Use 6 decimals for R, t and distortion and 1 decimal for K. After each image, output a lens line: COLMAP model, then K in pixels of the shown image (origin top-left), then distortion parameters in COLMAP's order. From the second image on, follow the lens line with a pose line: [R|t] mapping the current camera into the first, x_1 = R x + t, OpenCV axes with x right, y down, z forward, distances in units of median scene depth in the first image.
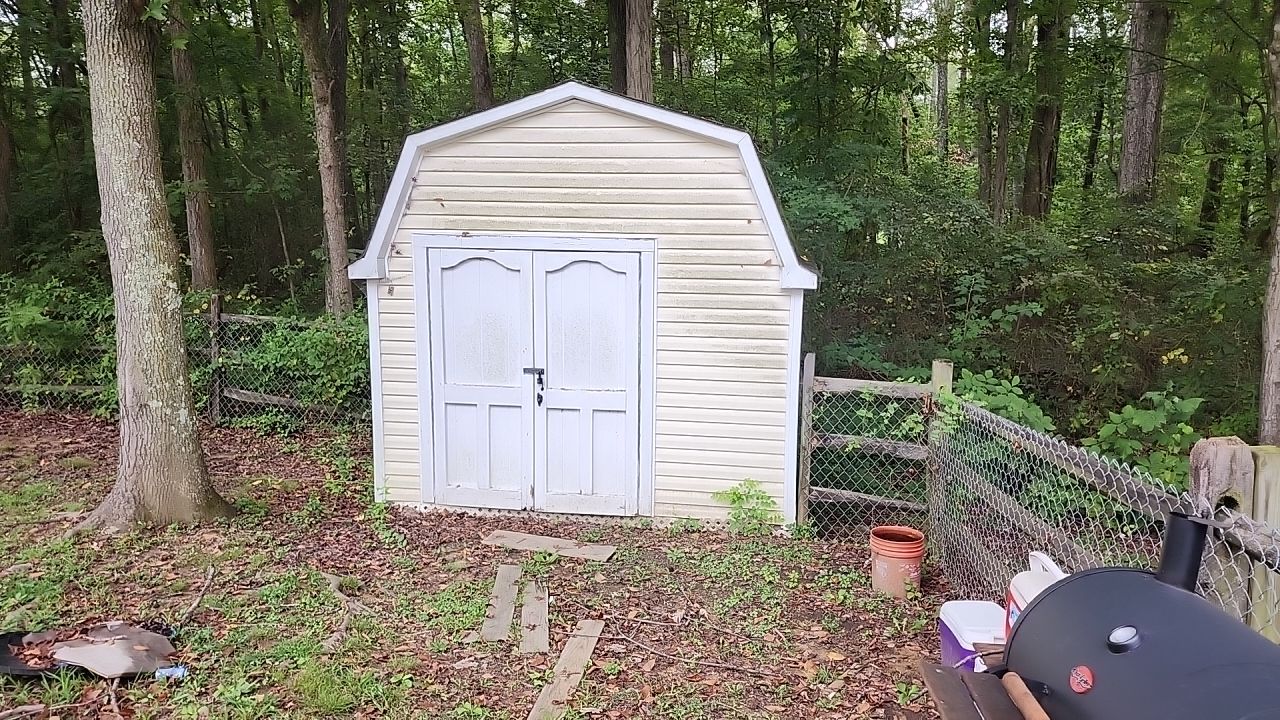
lens RADIAL K [[855.7, 0, 650.0], [0, 855.7, 351.9], [0, 0, 1]] dist [0.060499, -0.036482]
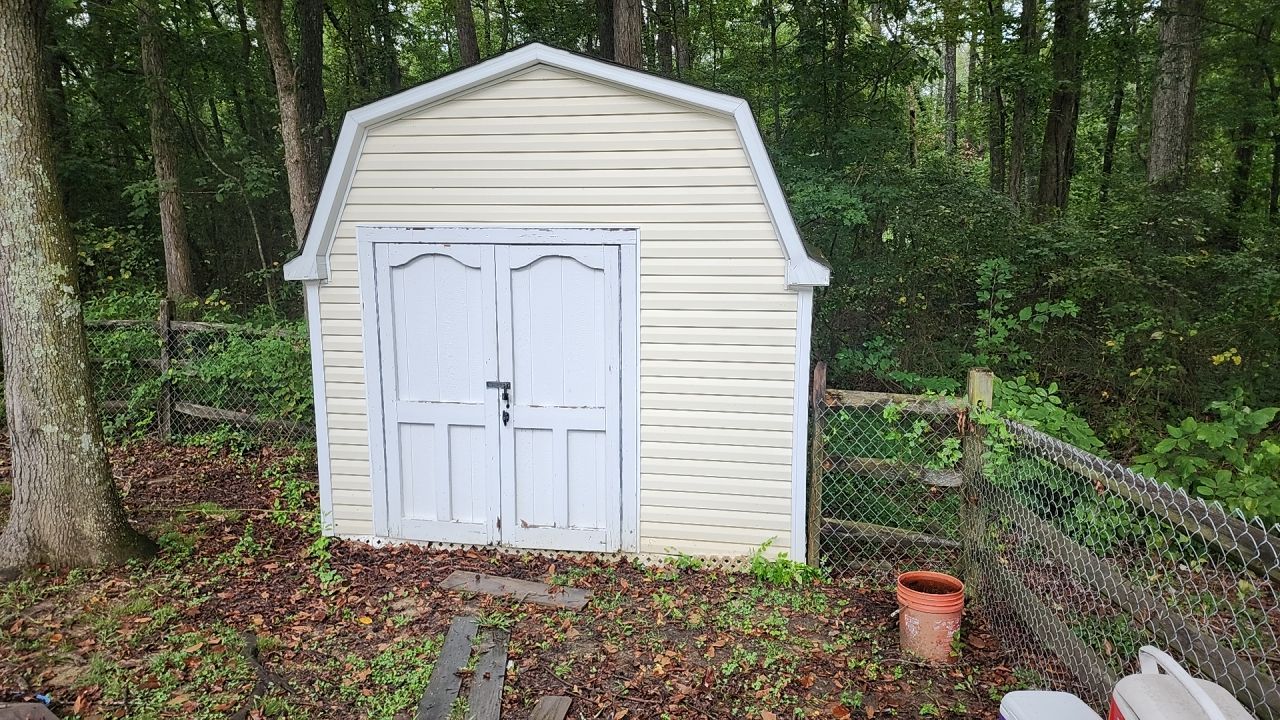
lens RADIAL K [[855.7, 0, 631.3], [0, 855.7, 369.5], [0, 0, 1]] dist [0.060499, -0.036482]
pose [[0.999648, -0.008338, -0.025185, 0.019230], [0.008786, 0.999804, 0.017736, -0.007375], [0.025032, -0.017951, 0.999525, 0.138993]]
